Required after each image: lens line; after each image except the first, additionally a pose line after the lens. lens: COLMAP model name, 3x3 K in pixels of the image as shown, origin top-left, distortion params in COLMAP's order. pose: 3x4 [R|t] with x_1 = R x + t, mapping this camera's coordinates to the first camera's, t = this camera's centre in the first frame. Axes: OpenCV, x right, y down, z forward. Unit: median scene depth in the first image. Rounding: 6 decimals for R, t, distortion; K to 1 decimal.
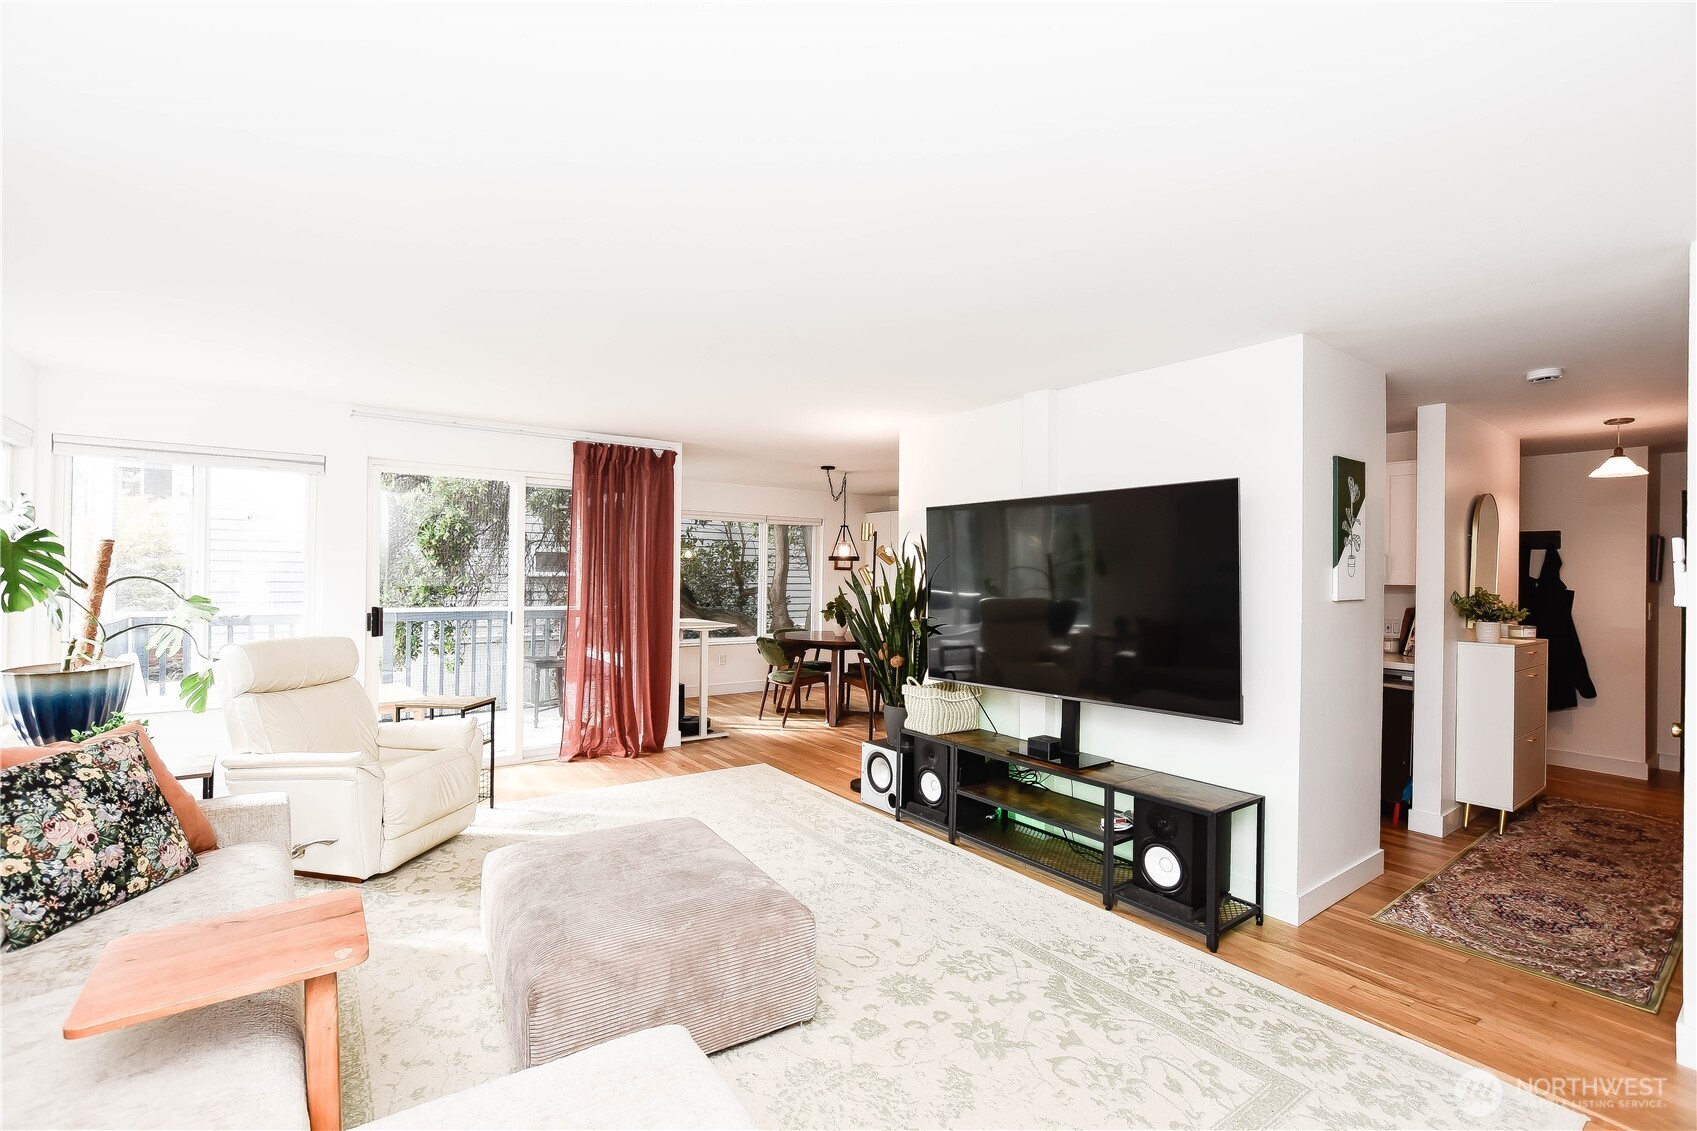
lens RADIAL K [[740.6, 0, 844.9], [0, 740.6, 571.3], [0, 0, 1]] dist [-0.018698, 0.000511]
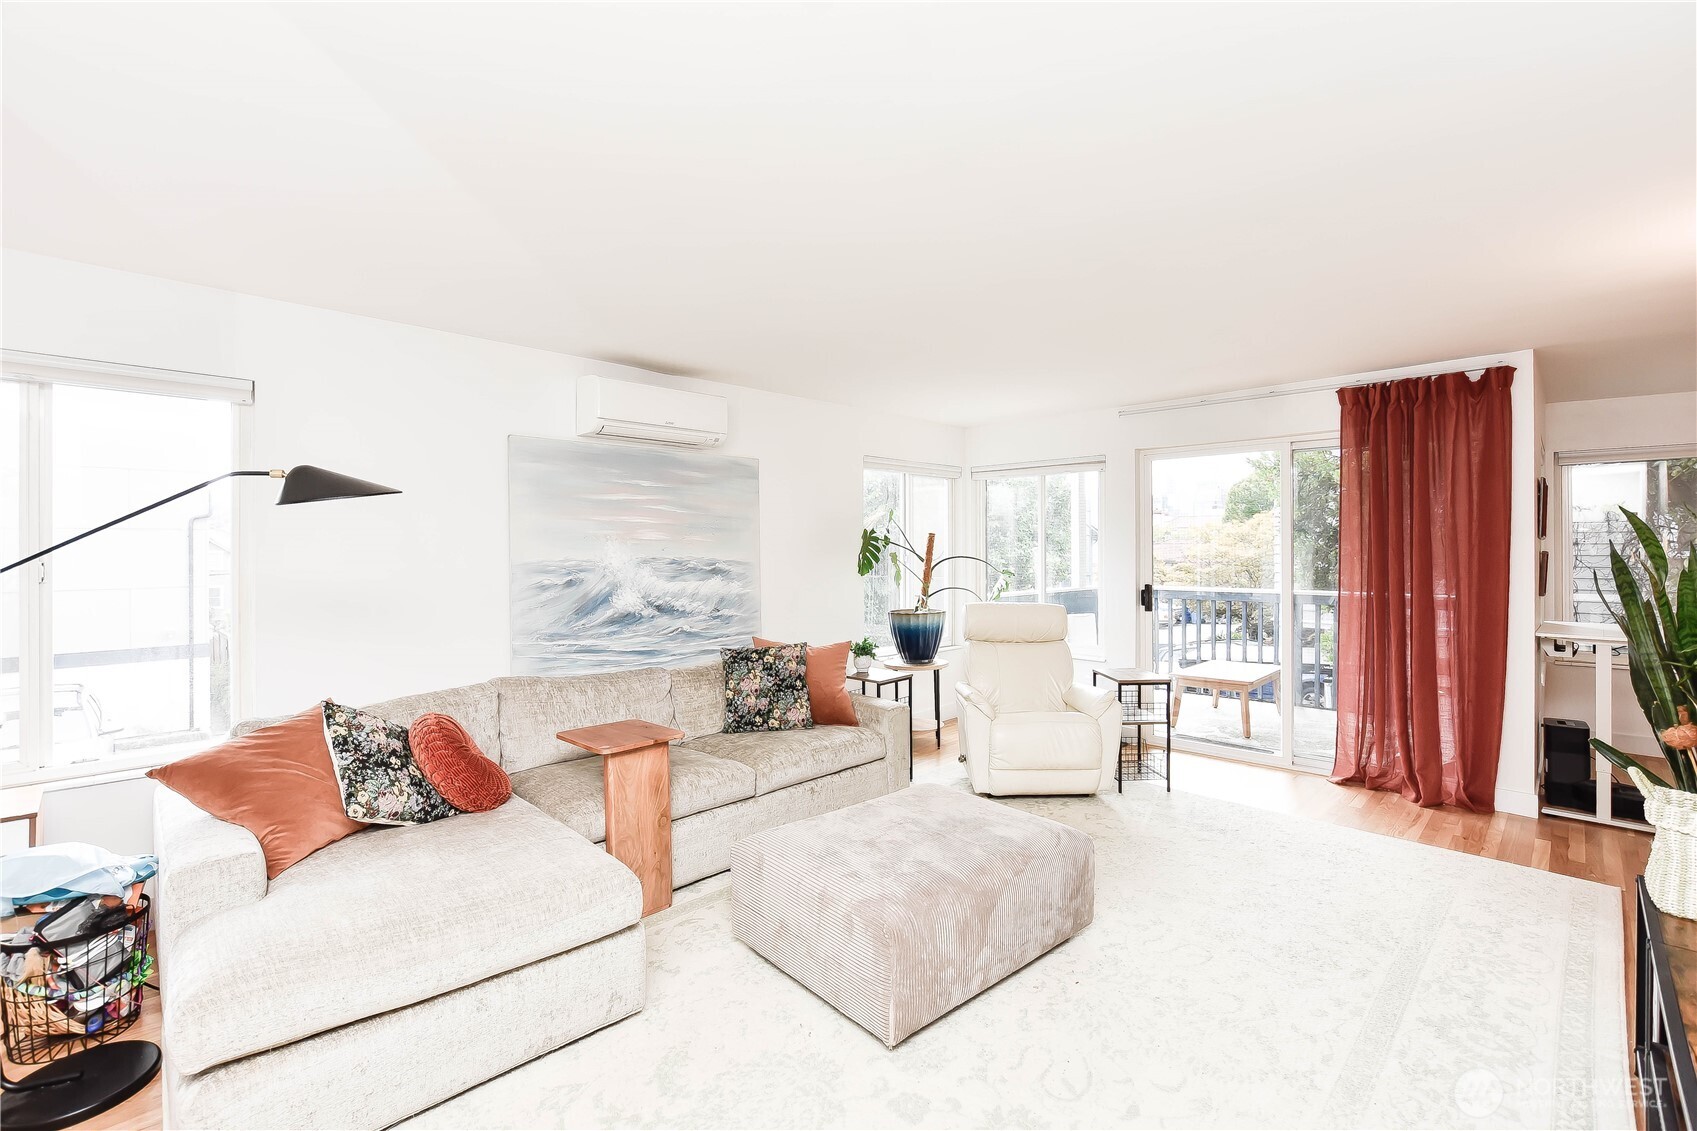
lens RADIAL K [[755.9, 0, 843.7], [0, 755.9, 542.7], [0, 0, 1]] dist [-0.026554, 0.000410]
pose [[0.149297, -0.019508, -0.988600, 0.572961], [0.006388, 0.999804, -0.018764, 0.007280], [0.988772, -0.003514, 0.149393, 0.540183]]
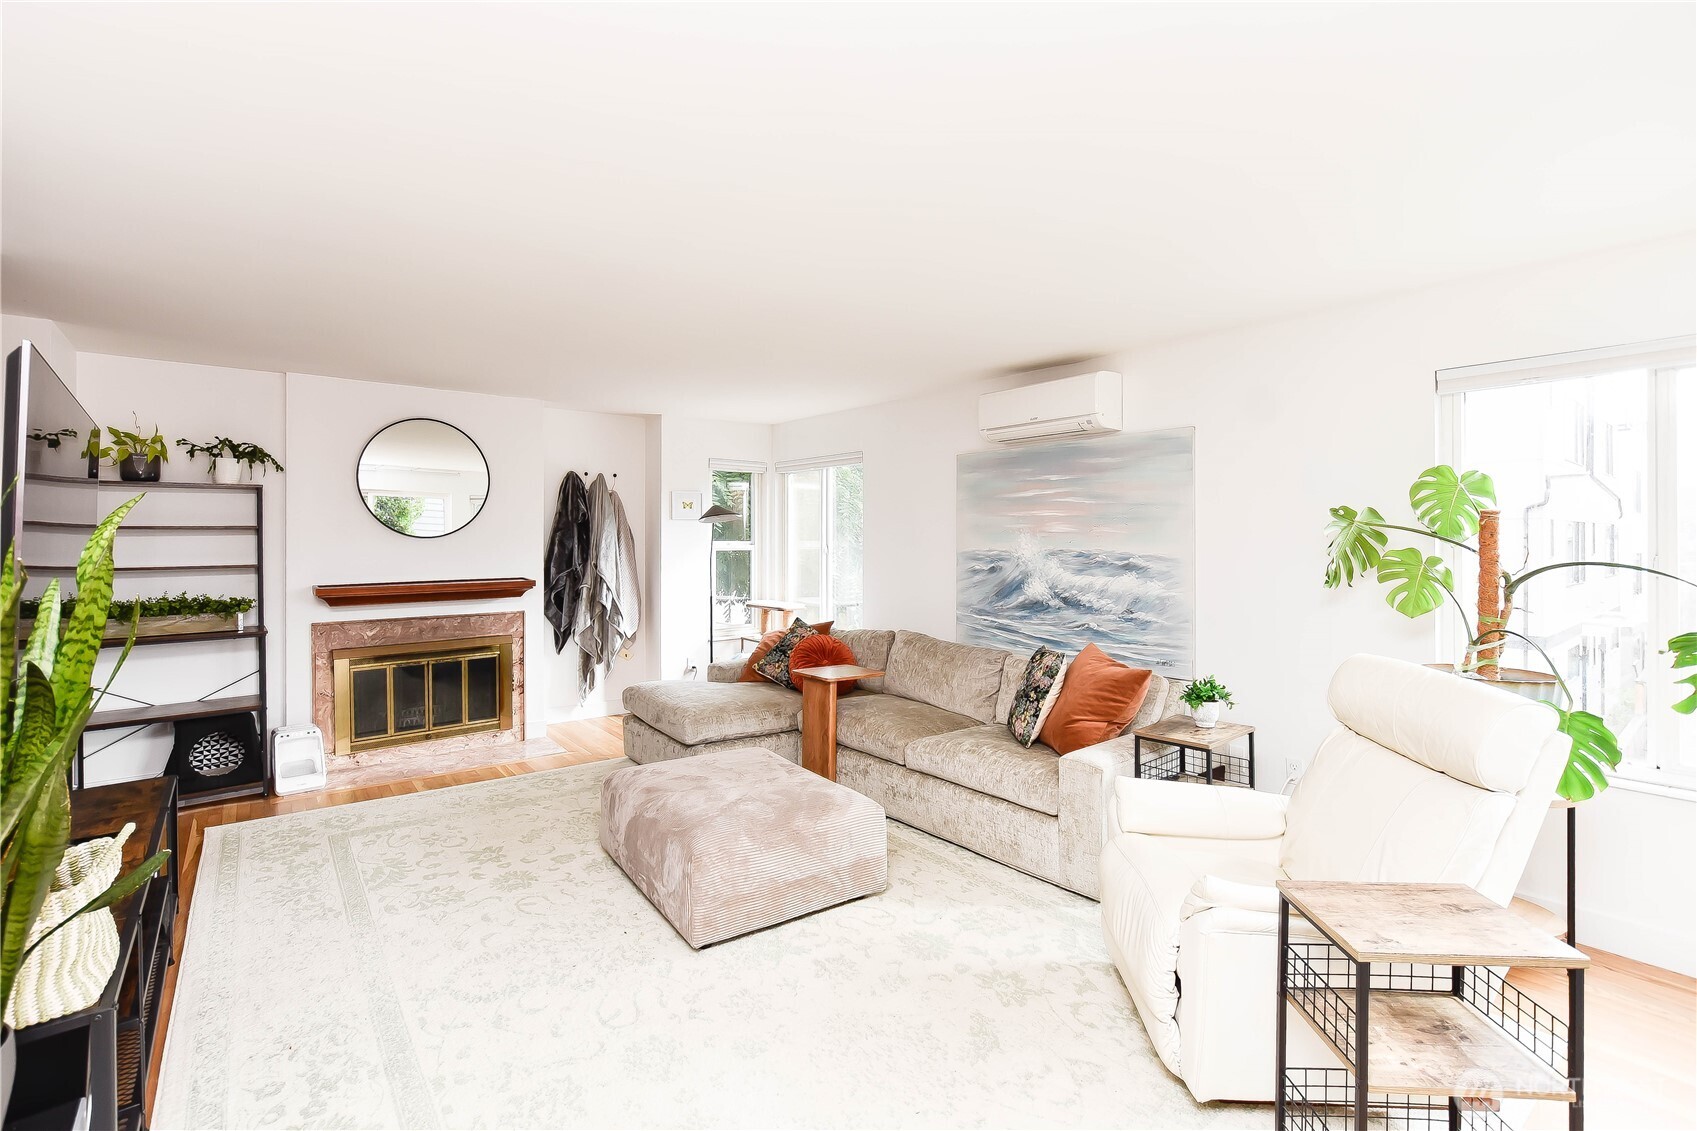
lens RADIAL K [[755.9, 0, 843.7], [0, 755.9, 542.7], [0, 0, 1]] dist [-0.026554, 0.000410]
pose [[-0.999104, -0.011943, -0.040612, -0.301109], [-0.011989, 0.999928, 0.000865, -0.002385], [0.040599, 0.001352, -0.999175, 1.670927]]
